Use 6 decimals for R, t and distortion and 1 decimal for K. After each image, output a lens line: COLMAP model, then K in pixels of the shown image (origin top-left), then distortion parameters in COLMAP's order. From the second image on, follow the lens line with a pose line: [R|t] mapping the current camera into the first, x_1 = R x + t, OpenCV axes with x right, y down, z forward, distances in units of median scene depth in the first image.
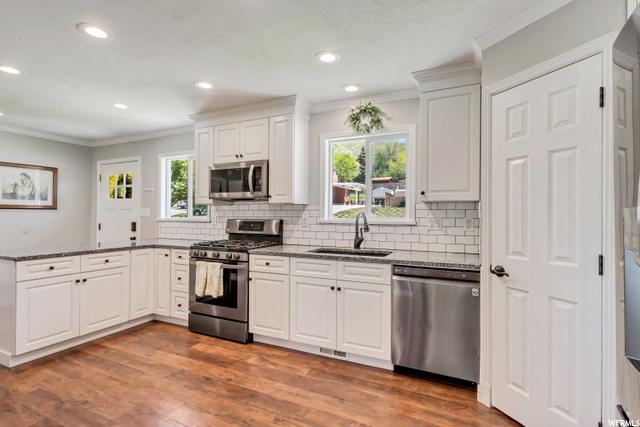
lens RADIAL K [[307.4, 0, 313.4], [0, 307.4, 209.3], [0, 0, 1]] dist [0.010386, -0.003361]
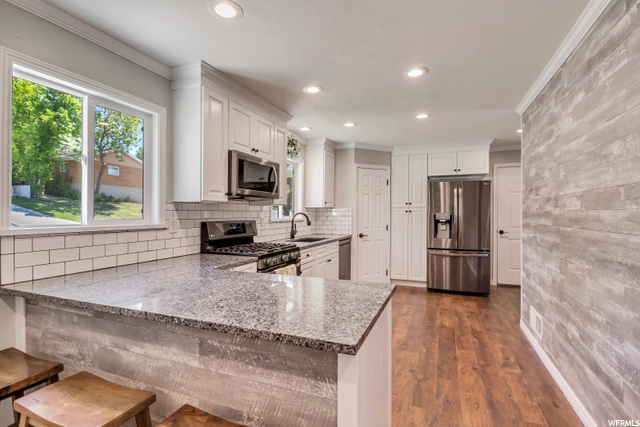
lens RADIAL K [[307.4, 0, 322.0], [0, 307.4, 210.9], [0, 0, 1]] dist [0.010386, -0.003361]
pose [[-0.069896, 0.006641, 0.997532, -1.205787], [-0.012624, 0.999892, -0.007541, 0.008494], [-0.997474, -0.013120, -0.069805, 0.906588]]
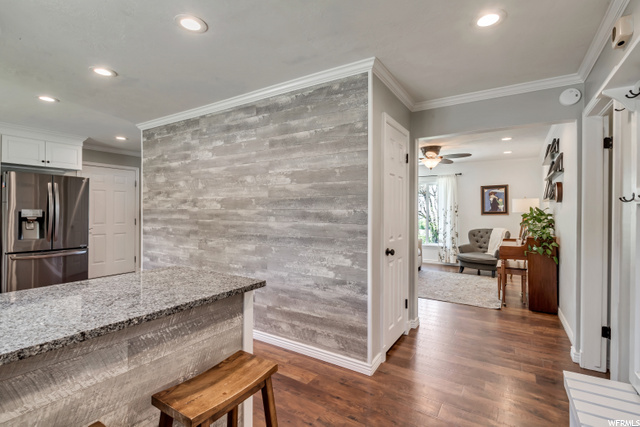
lens RADIAL K [[307.4, 0, 318.1], [0, 307.4, 209.7], [0, 0, 1]] dist [0.010386, -0.003361]
pose [[-0.993689, -0.006739, 0.111969, -1.084005], [-0.008946, 0.999775, -0.019221, 0.014944], [-0.111815, -0.020101, -0.993526, 1.345196]]
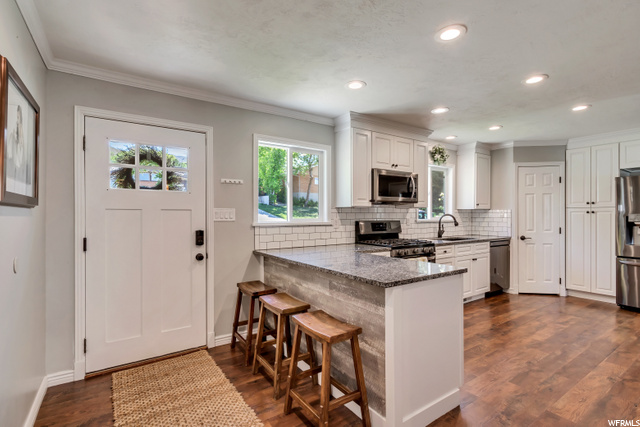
lens RADIAL K [[307.4, 0, 319.1], [0, 307.4, 211.2], [0, 0, 1]] dist [0.010386, -0.003361]
pose [[0.502506, 0.009349, 0.864523, -1.438492], [-0.007992, 0.999949, -0.006169, 0.007047], [-0.864537, -0.003810, 0.502555, 0.699240]]
